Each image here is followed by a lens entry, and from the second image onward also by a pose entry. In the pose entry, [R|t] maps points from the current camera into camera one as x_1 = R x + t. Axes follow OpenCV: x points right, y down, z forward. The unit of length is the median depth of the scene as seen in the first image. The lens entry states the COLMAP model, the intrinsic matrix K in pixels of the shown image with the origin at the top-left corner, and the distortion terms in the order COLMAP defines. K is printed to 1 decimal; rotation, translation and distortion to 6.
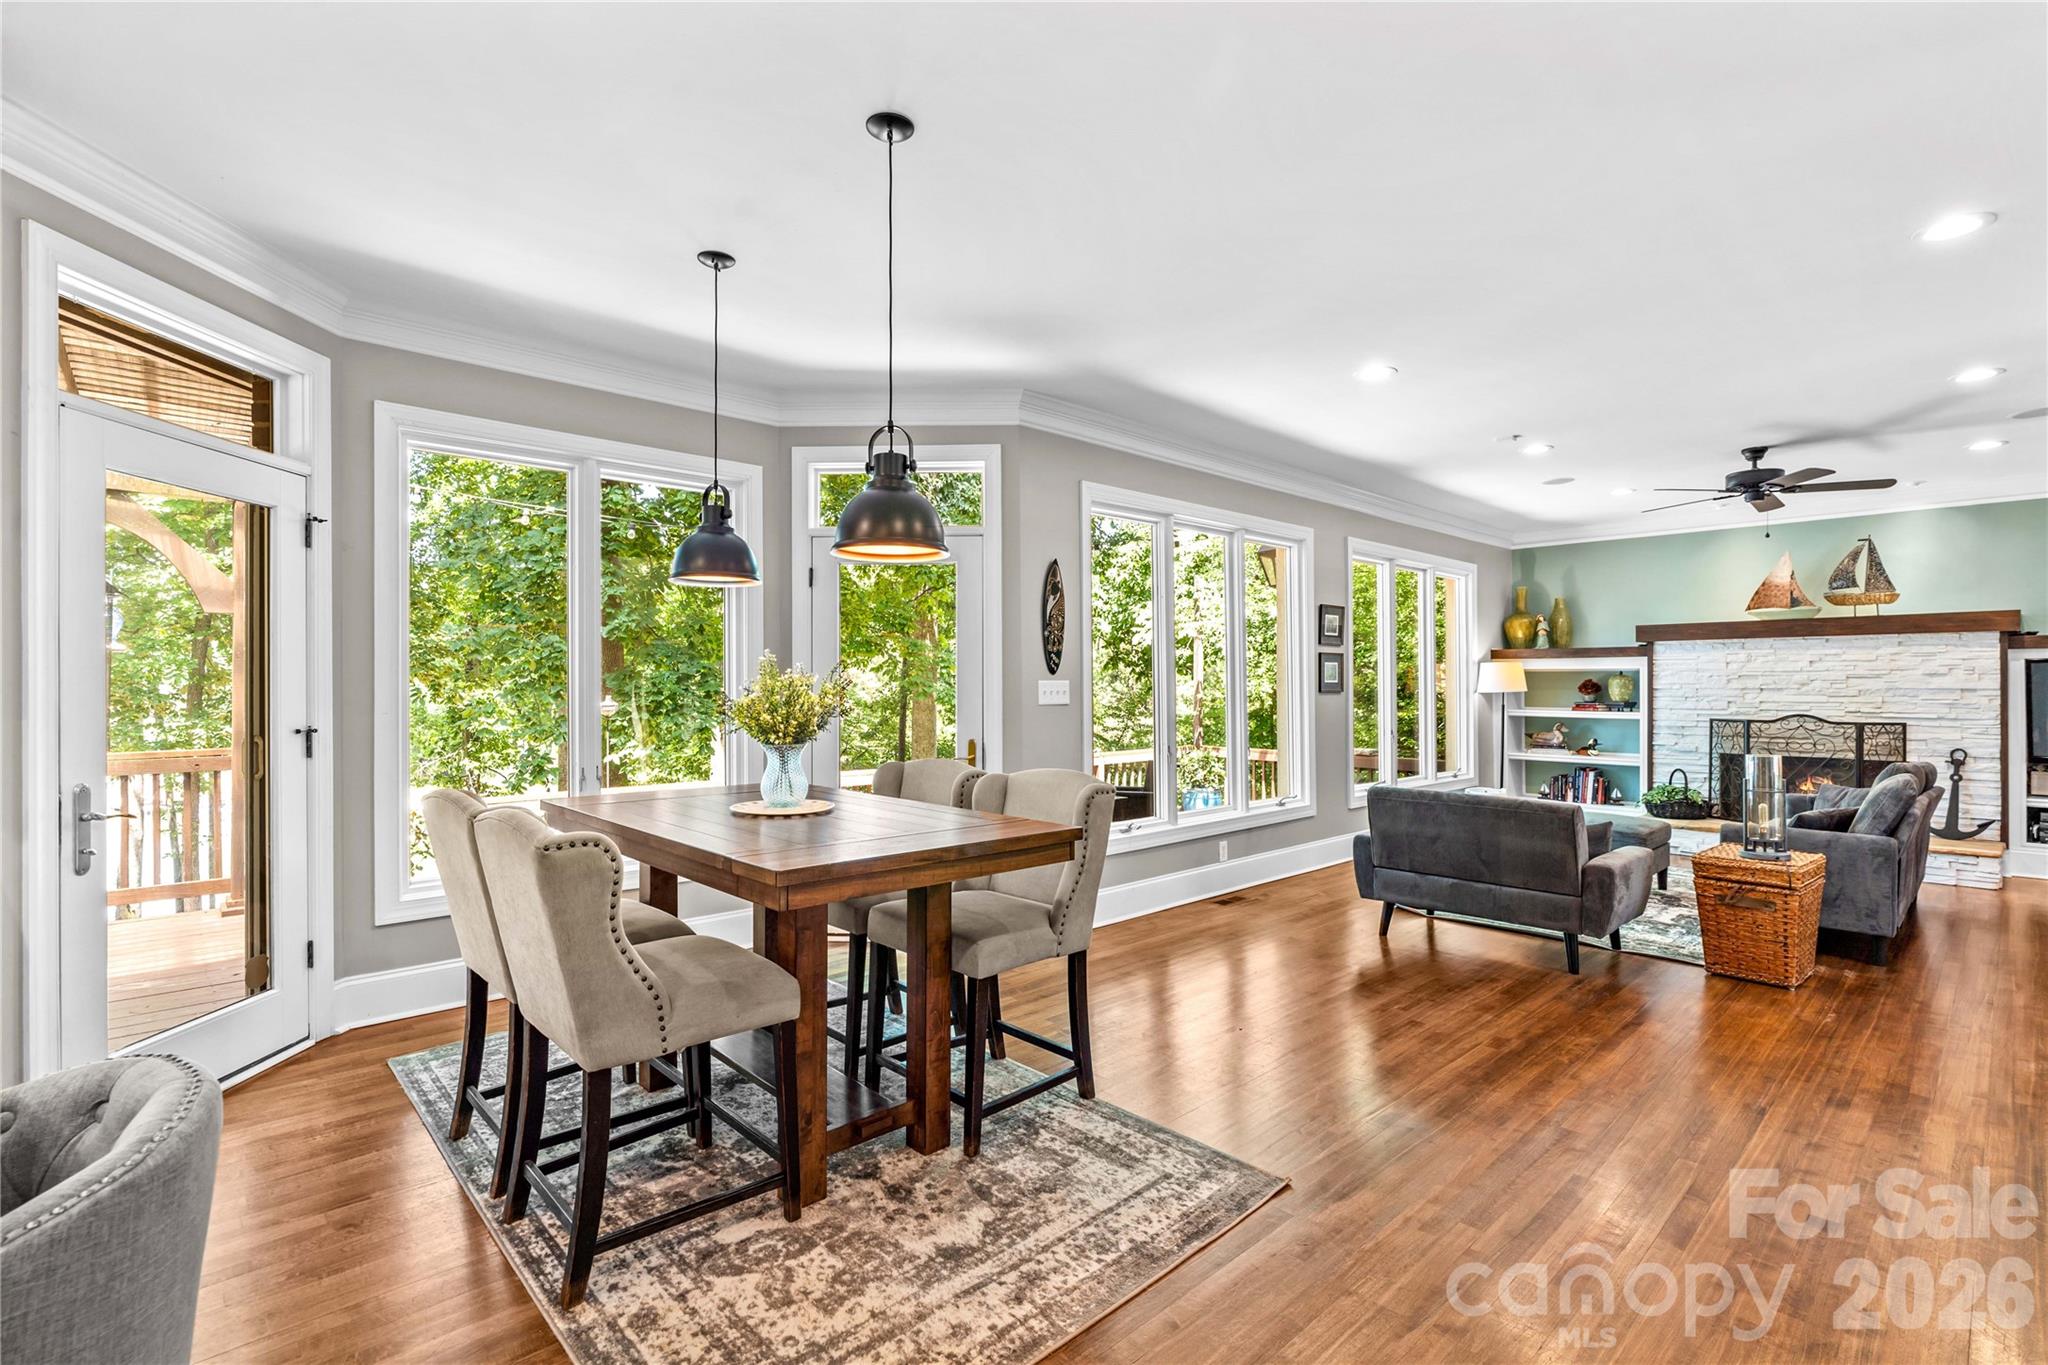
lens RADIAL K [[939.7, 0, 1016.3], [0, 939.7, 683.5], [0, 0, 1]] dist [-0.006266, 0.000562]
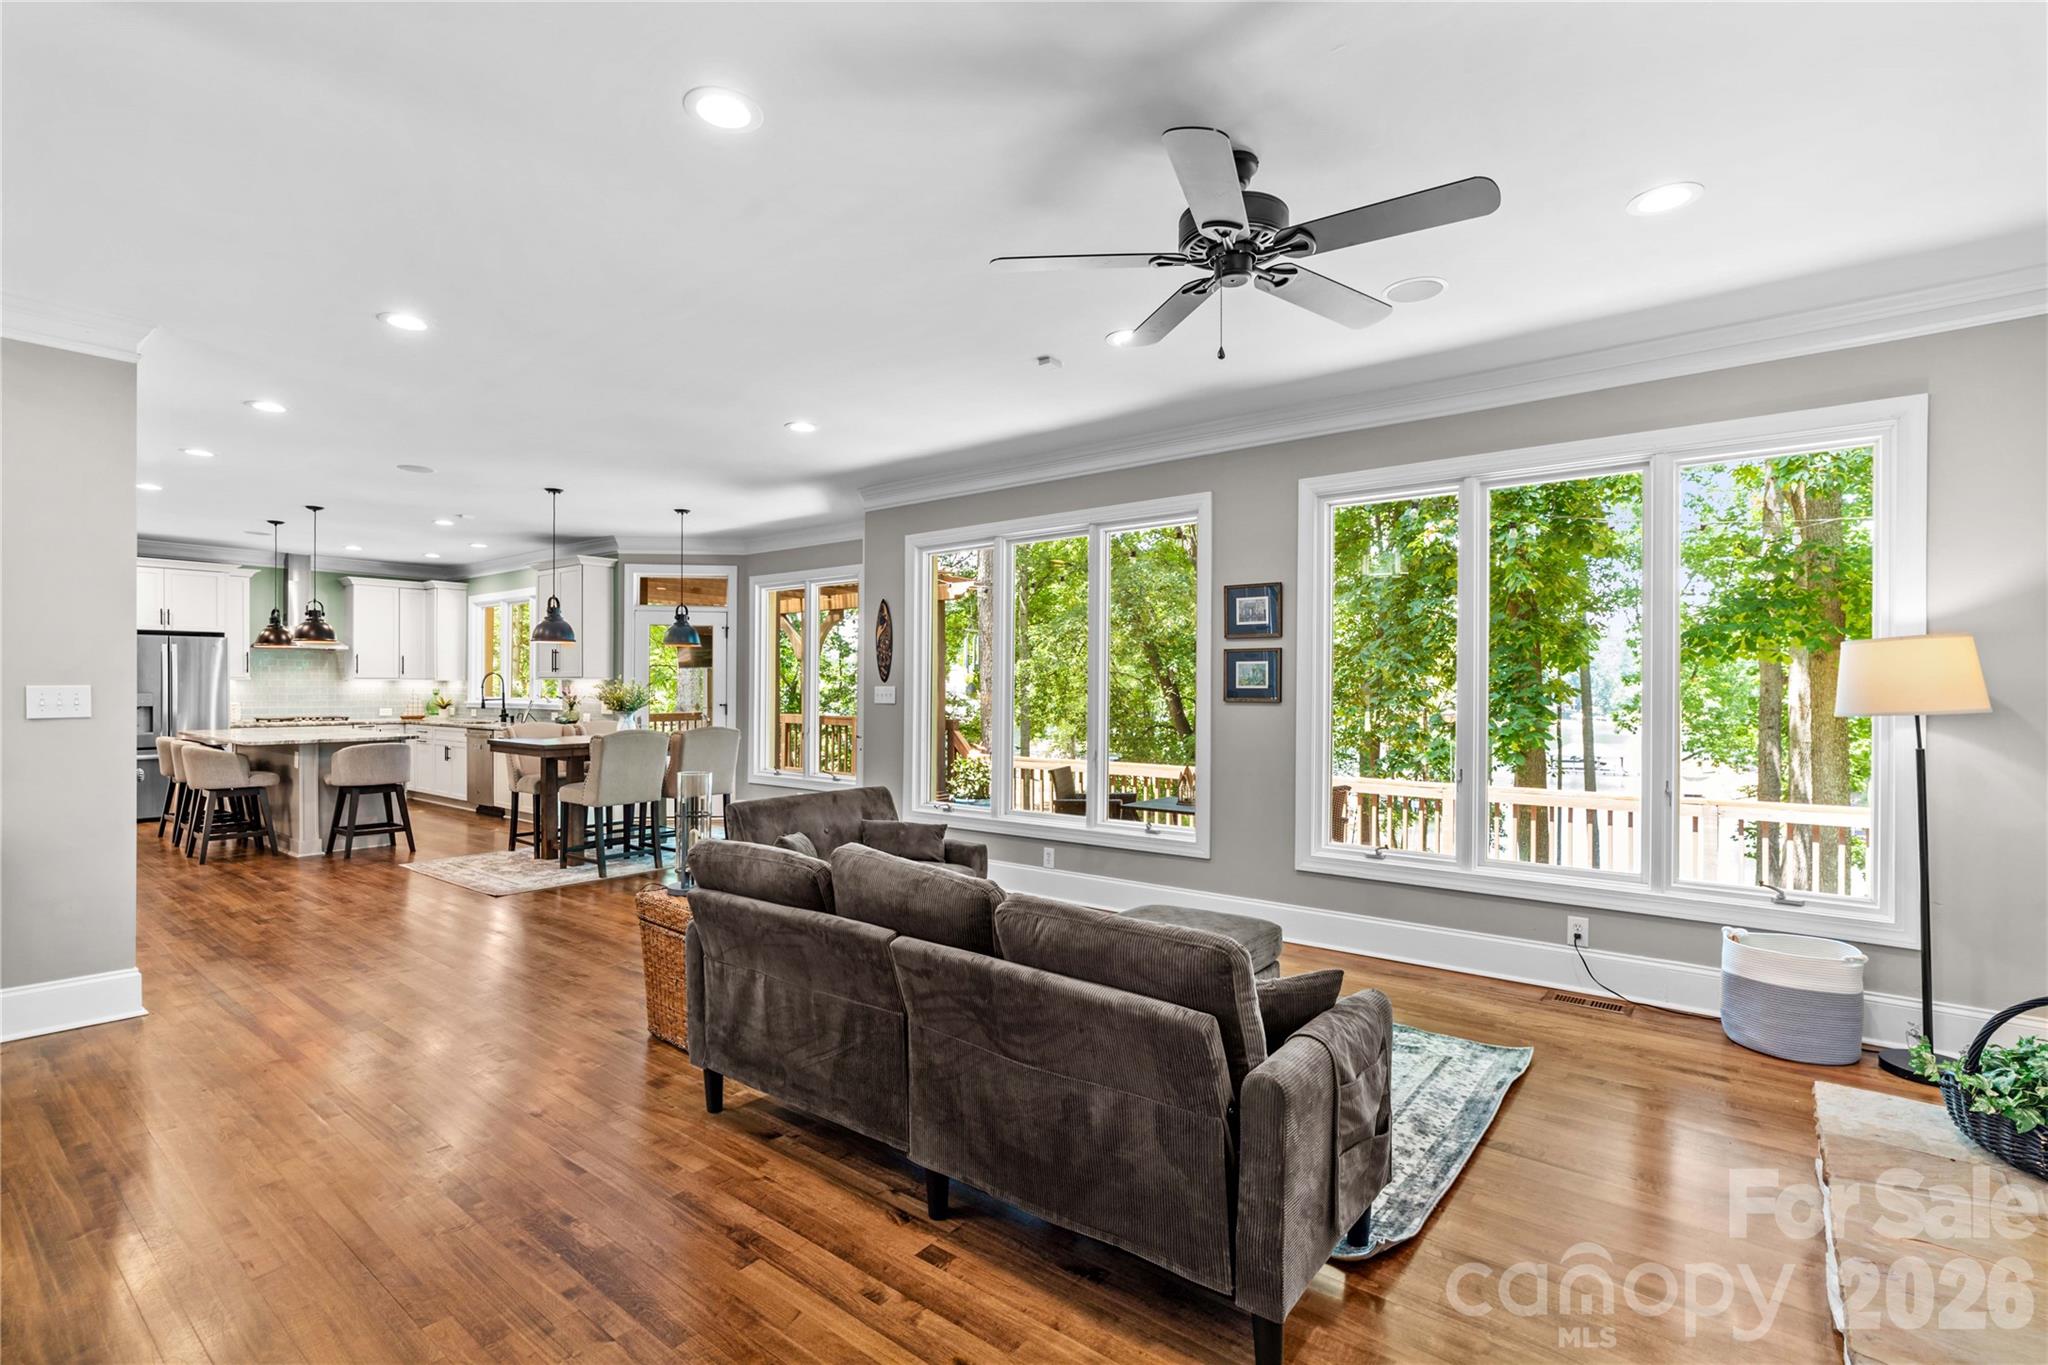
lens RADIAL K [[945.2, 0, 1026.4], [0, 945.2, 693.4], [0, 0, 1]] dist [0.000919, 0.000569]
pose [[0.150851, 0.006527, -0.988535, 1.112134], [-0.002336, 0.999978, 0.006246, -0.001745], [0.988554, 0.001367, 0.150863, 0.760608]]
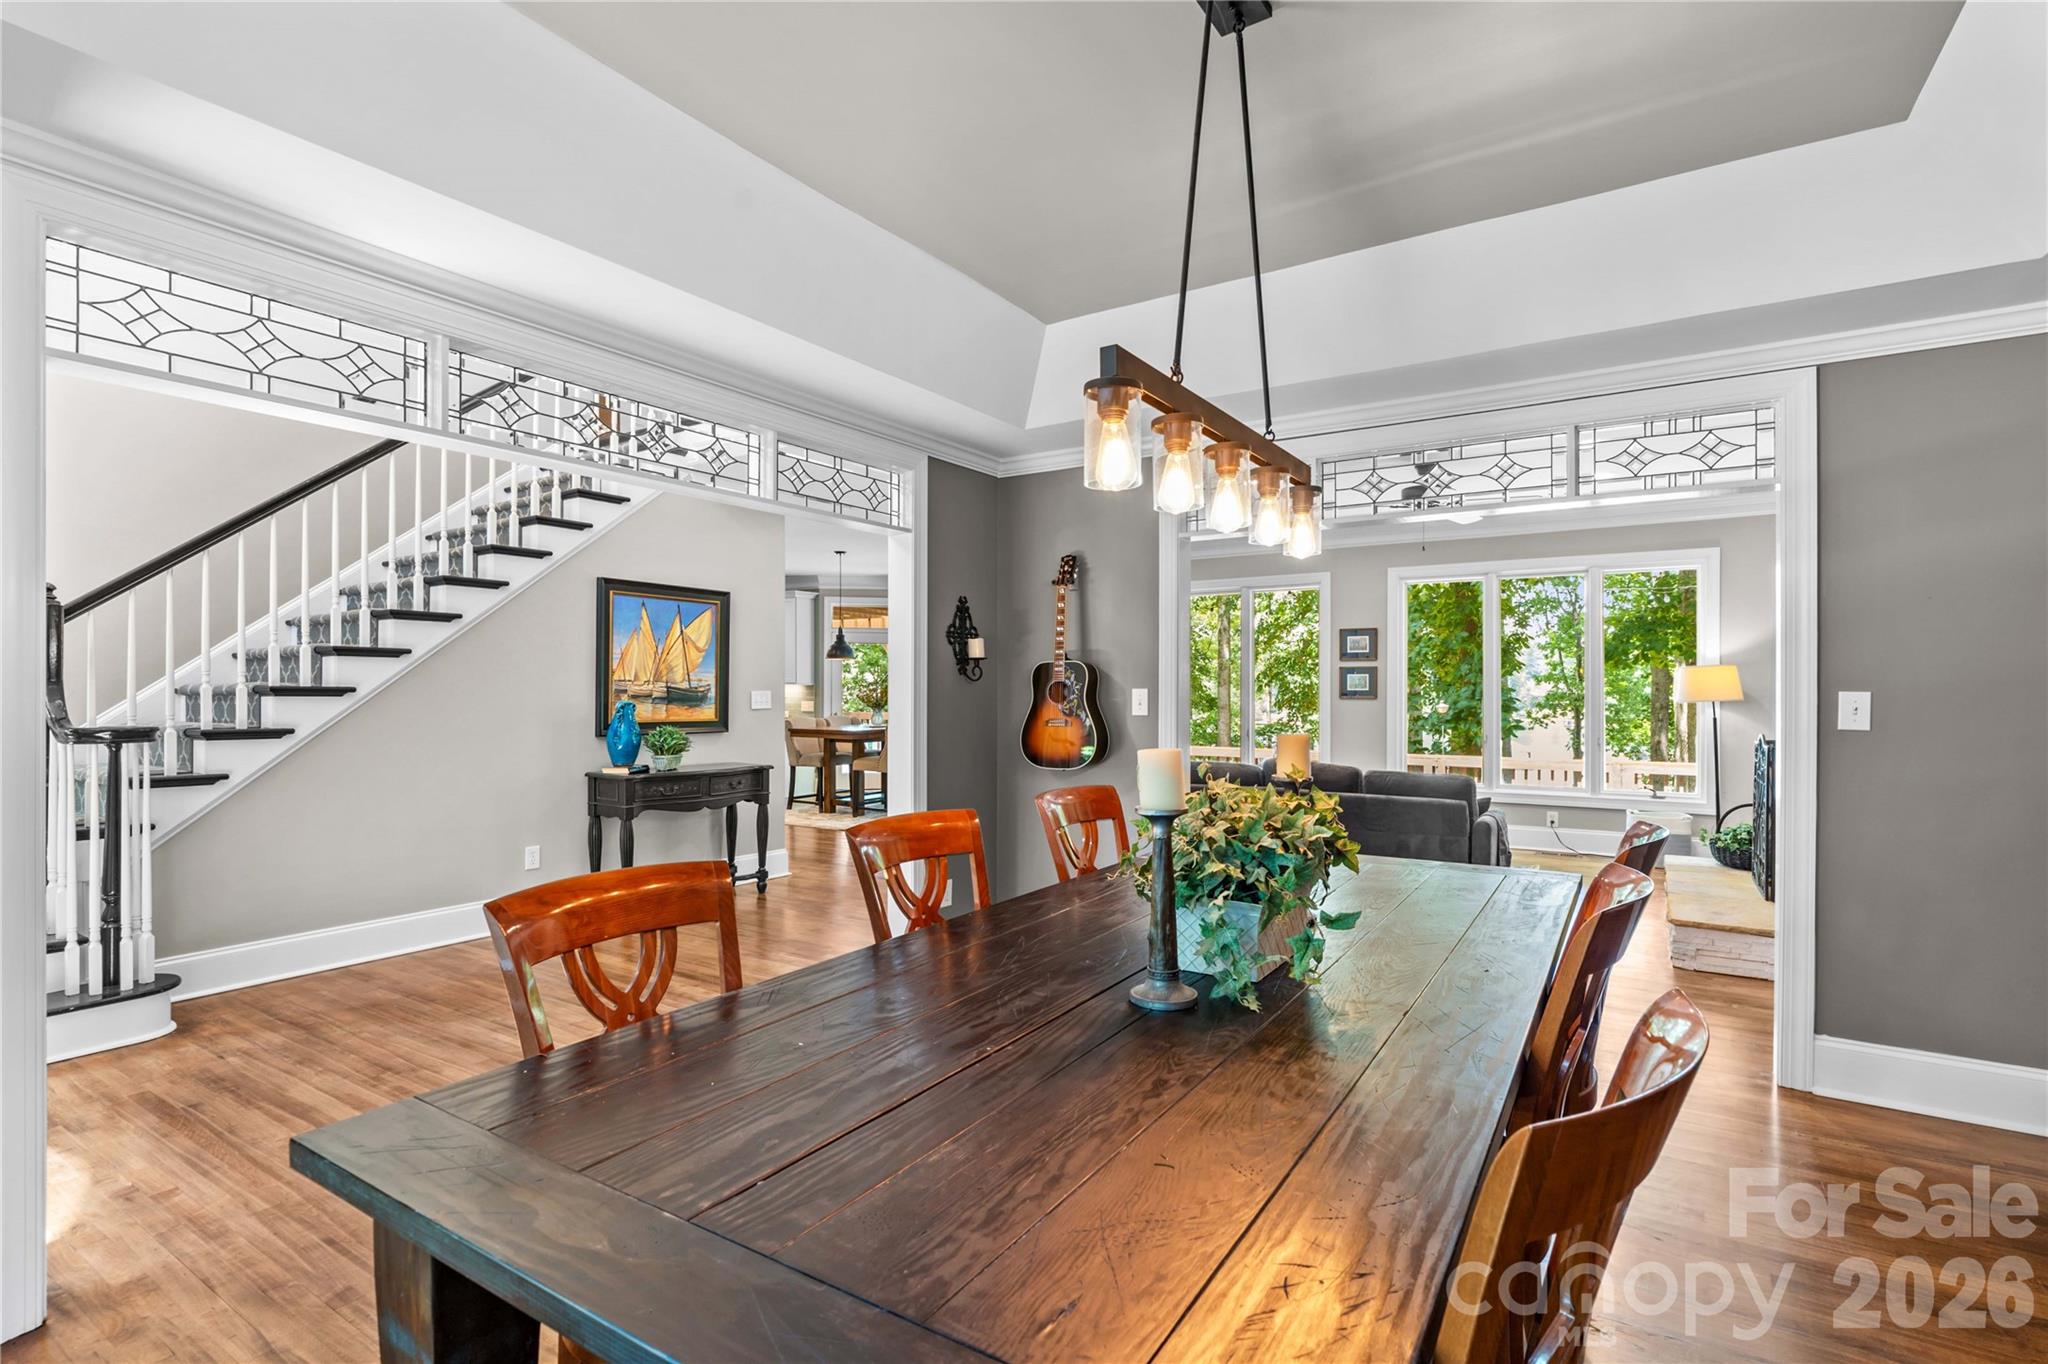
lens RADIAL K [[972.7, 0, 992.6], [0, 972.7, 690.7], [0, 0, 1]] dist [-0.000921, 0.000256]
pose [[0.211641, 0.002868, -0.977343, 1.571553], [0.000116, 0.999996, 0.002959, -0.004786], [0.977347, -0.000740, 0.211640, 0.291891]]
